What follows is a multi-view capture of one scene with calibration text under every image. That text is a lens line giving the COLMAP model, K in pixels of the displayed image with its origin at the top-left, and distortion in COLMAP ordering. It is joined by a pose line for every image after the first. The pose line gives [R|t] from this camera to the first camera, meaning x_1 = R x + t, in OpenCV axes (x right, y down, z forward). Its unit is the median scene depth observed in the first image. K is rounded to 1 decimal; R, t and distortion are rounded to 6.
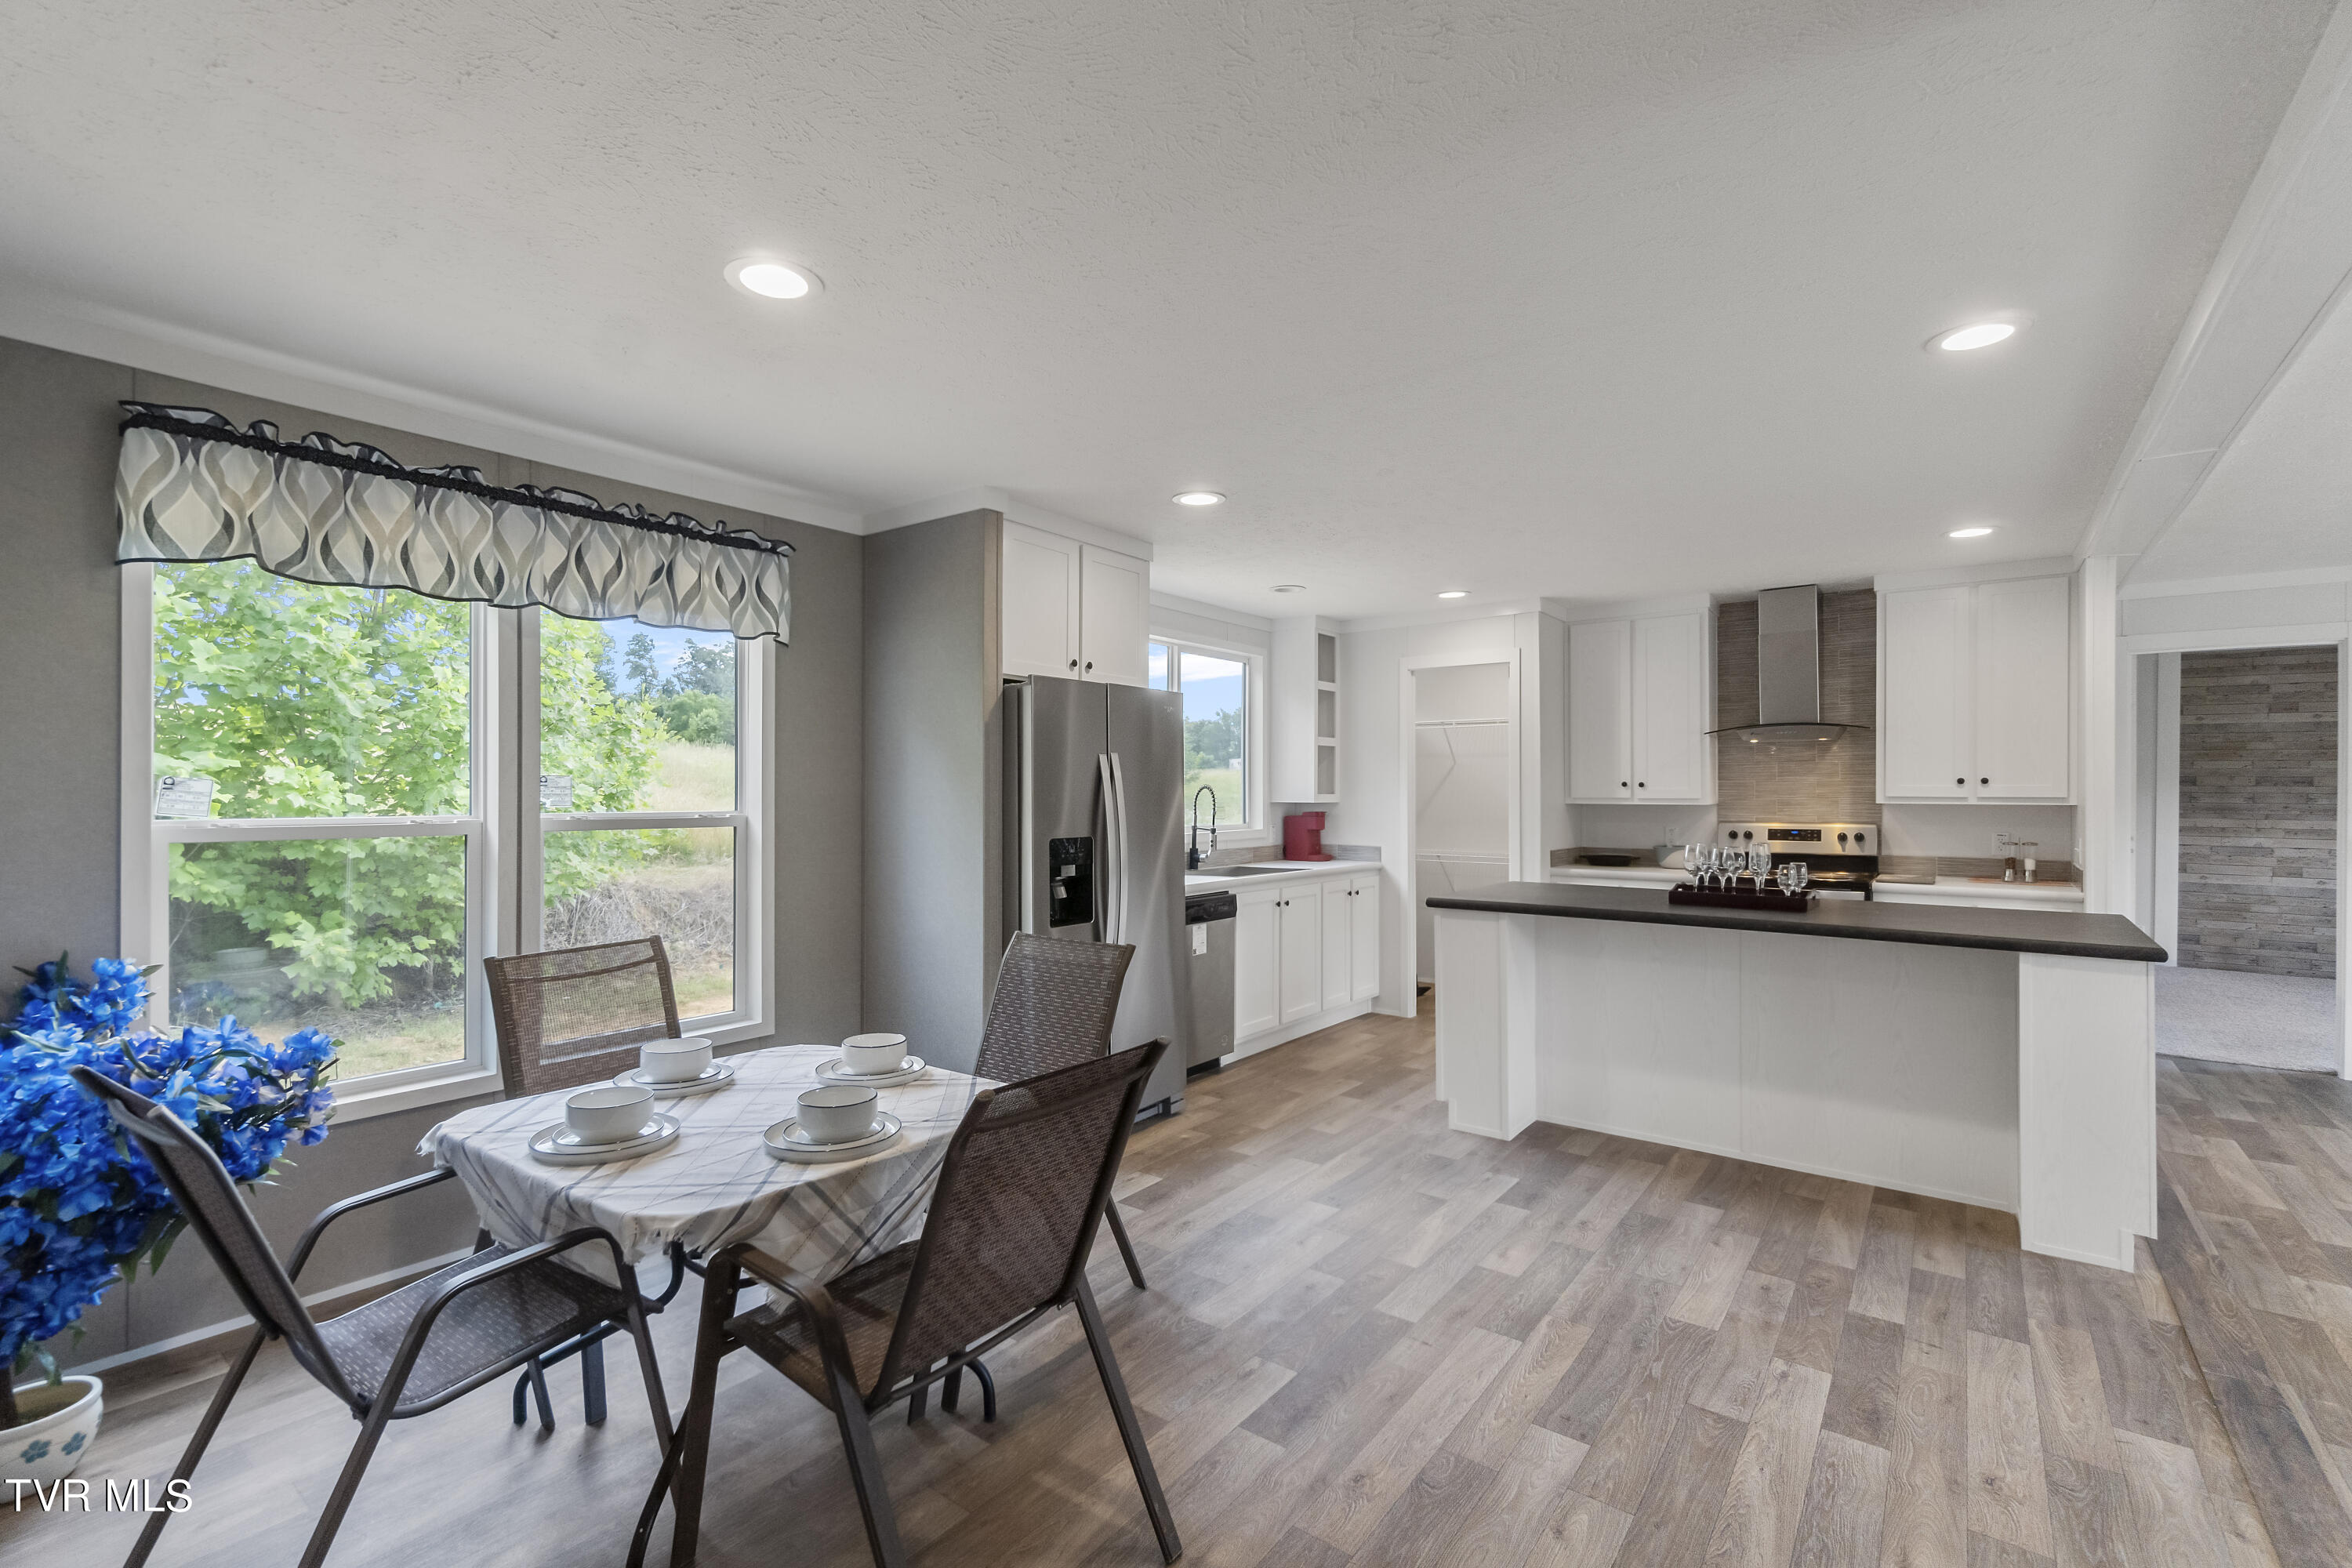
lens RADIAL K [[1034.2, 0, 1169.5], [0, 1034.2, 777.7], [0, 0, 1]] dist [-0.011165, 0.003756]
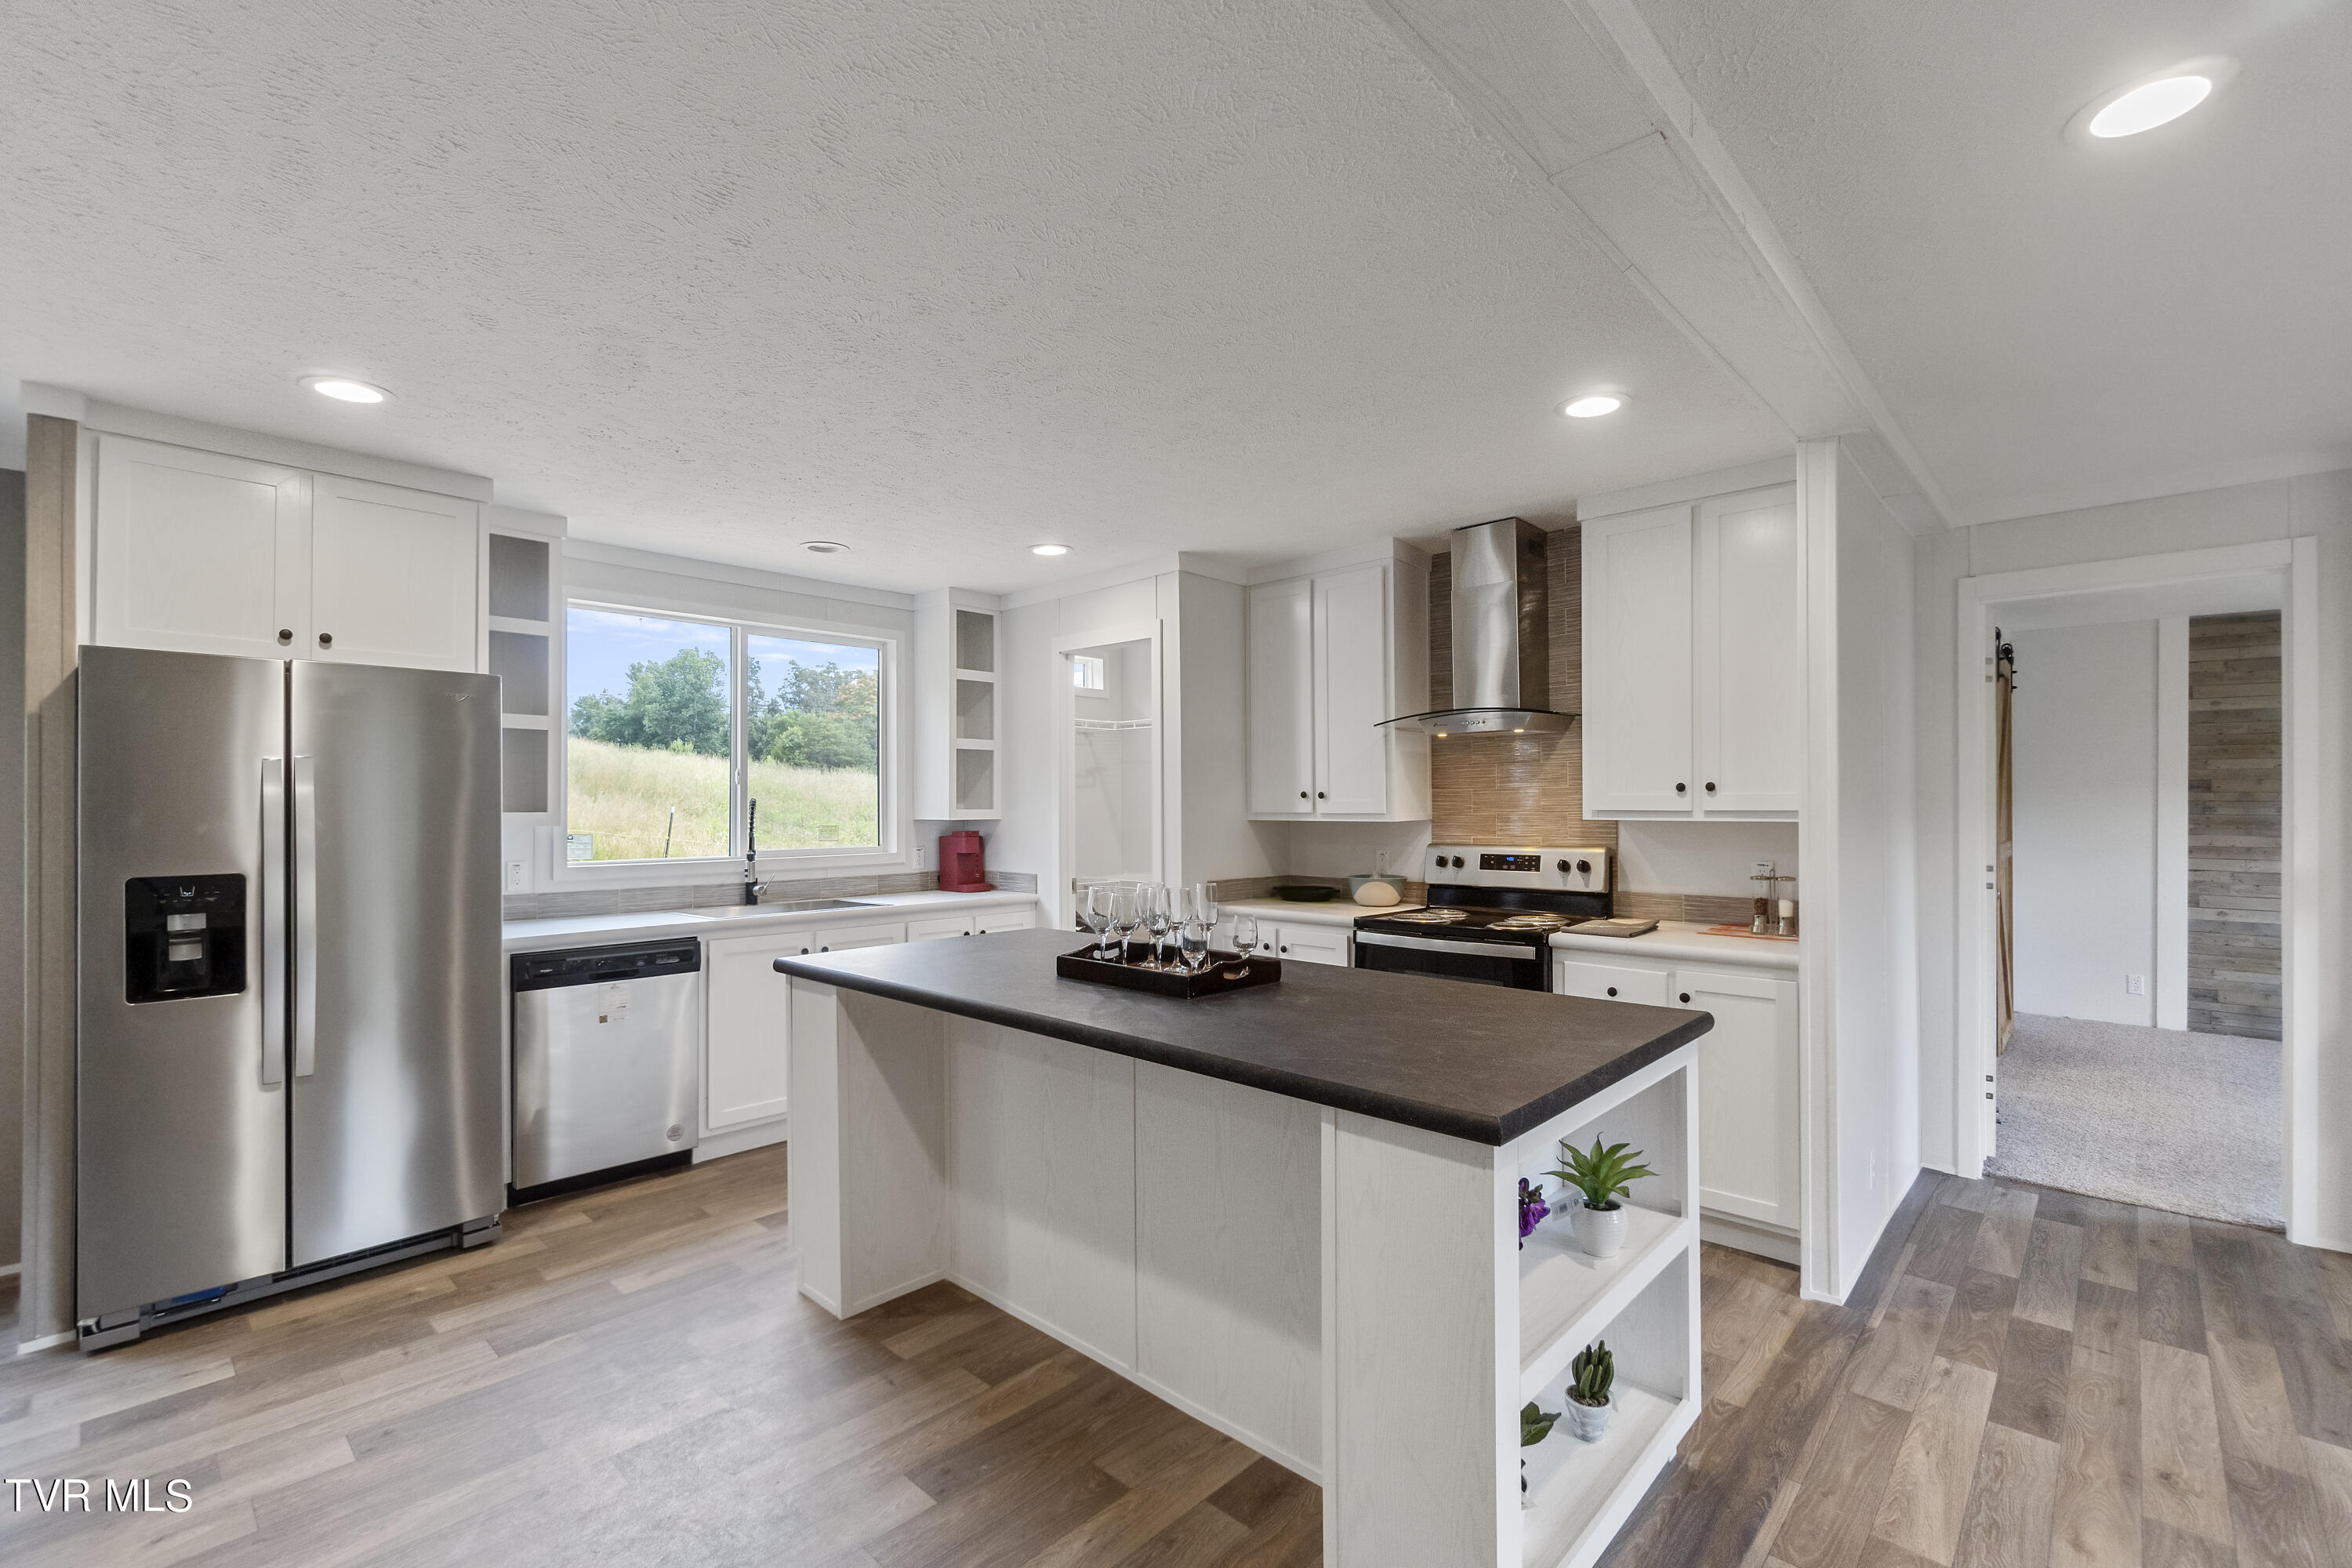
lens RADIAL K [[1034.2, 0, 1164.7], [0, 1034.2, 782.2], [0, 0, 1]] dist [-0.011165, 0.003756]
pose [[0.995149, -0.007473, -0.098099, 0.413659], [0.006640, 0.999939, -0.008819, 0.003095], [0.098159, 0.008125, 0.995138, 0.231223]]
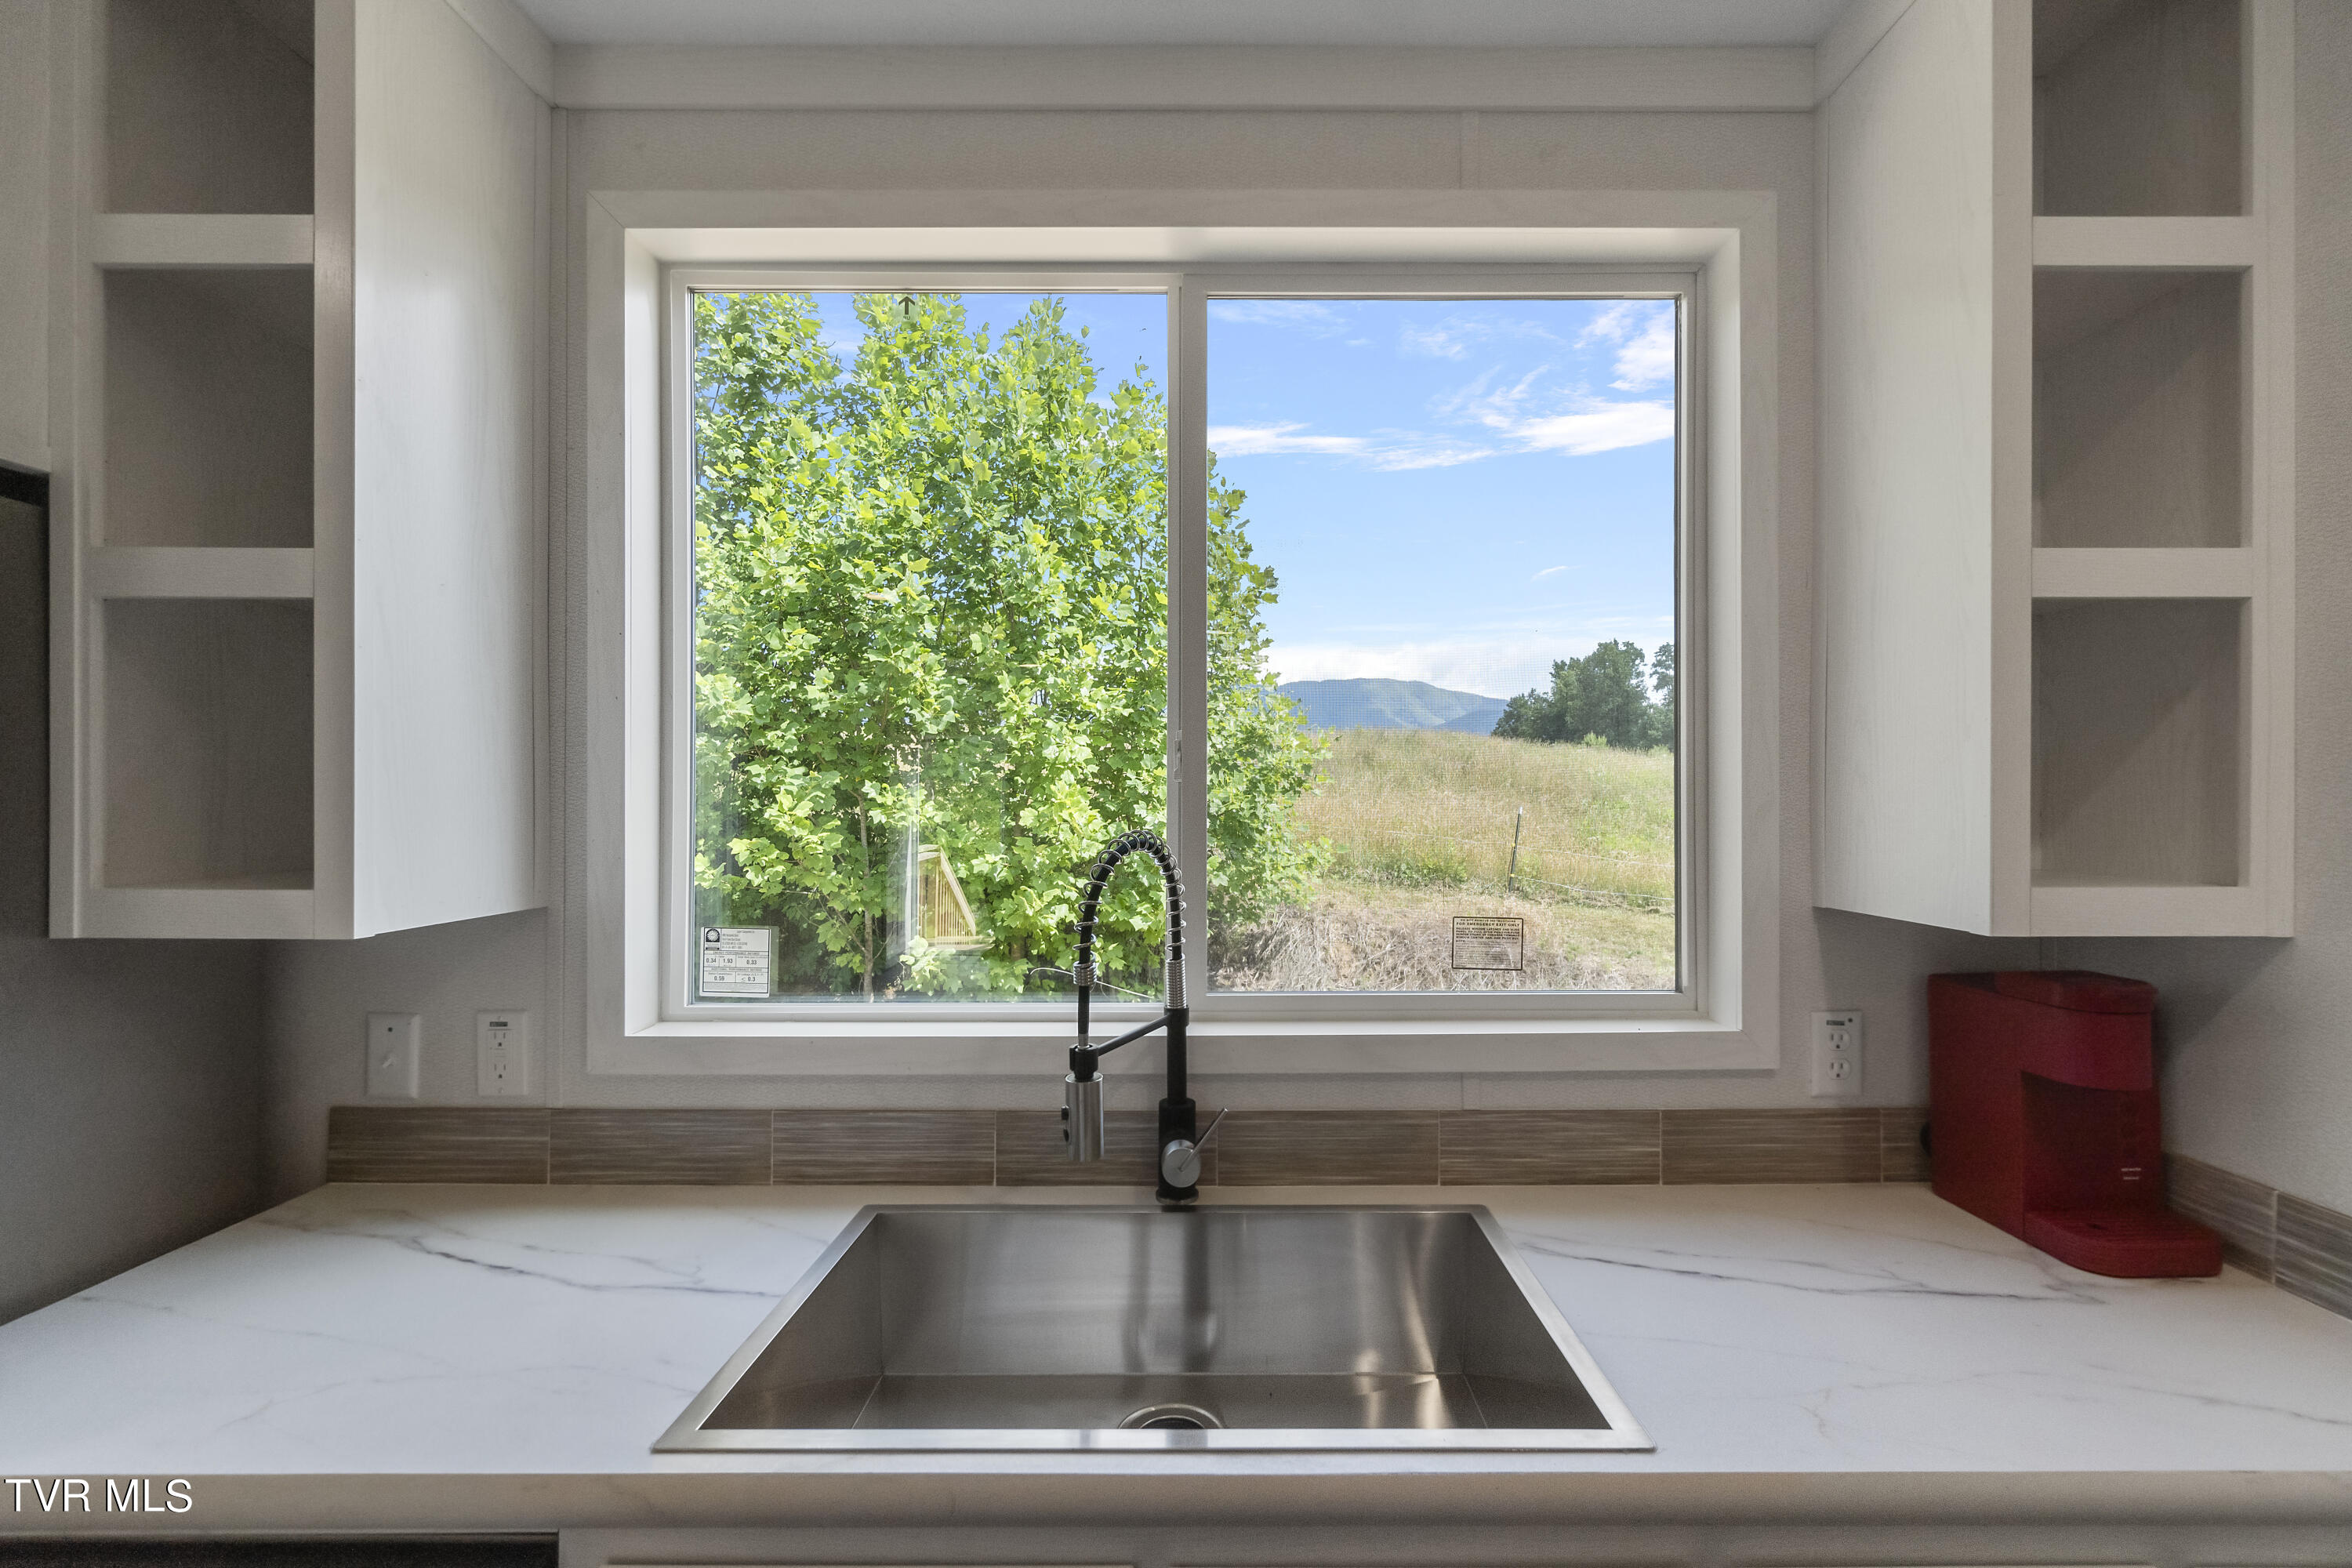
lens RADIAL K [[1034.2, 0, 1199.6], [0, 1034.2, 808.3], [0, 0, 1]] dist [-0.011165, 0.003756]
pose [[0.610421, 0.003692, -0.792068, 0.208458], [0.012279, 0.999825, 0.014123, -0.001236], [0.791982, -0.018346, 0.610269, 0.850171]]
